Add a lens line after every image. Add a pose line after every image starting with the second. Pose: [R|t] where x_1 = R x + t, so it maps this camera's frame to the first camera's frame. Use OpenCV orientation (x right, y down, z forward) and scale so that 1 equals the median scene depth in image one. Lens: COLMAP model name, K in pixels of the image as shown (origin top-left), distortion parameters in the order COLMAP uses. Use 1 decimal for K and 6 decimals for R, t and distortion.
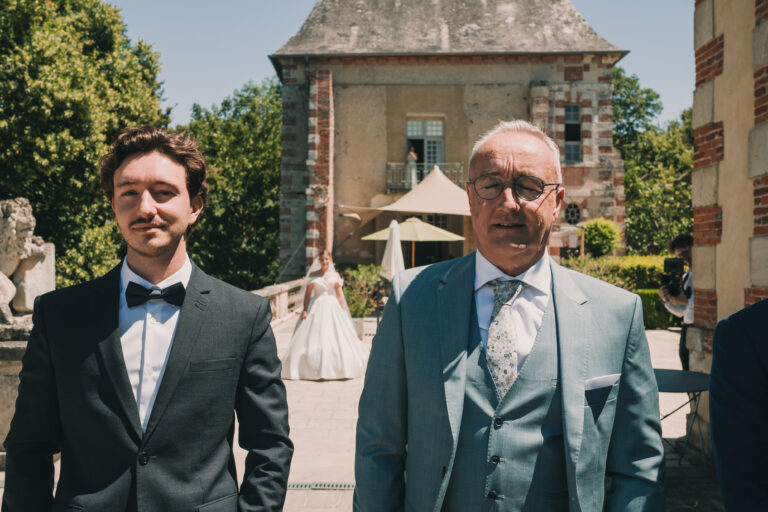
lens RADIAL K [[785.7, 0, 387.9], [0, 785.7, 265.7], [0, 0, 1]] dist [-0.024953, 0.001447]
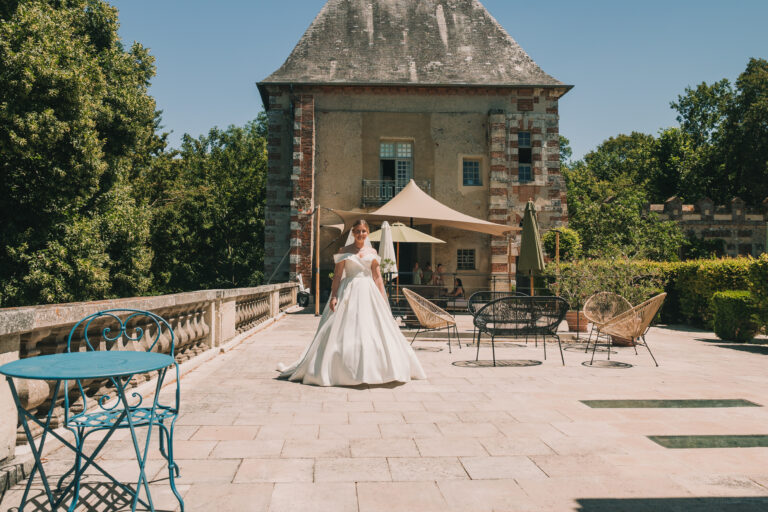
lens RADIAL K [[535.1, 0, 351.2], [0, 535.1, 254.1], [0, 0, 1]] dist [-0.004551, -0.002103]
pose [[0.997545, 0.004923, 0.069850, -0.070574], [0.000249, 0.997270, -0.073841, 0.030558], [-0.070023, 0.073677, 0.994821, 0.254112]]
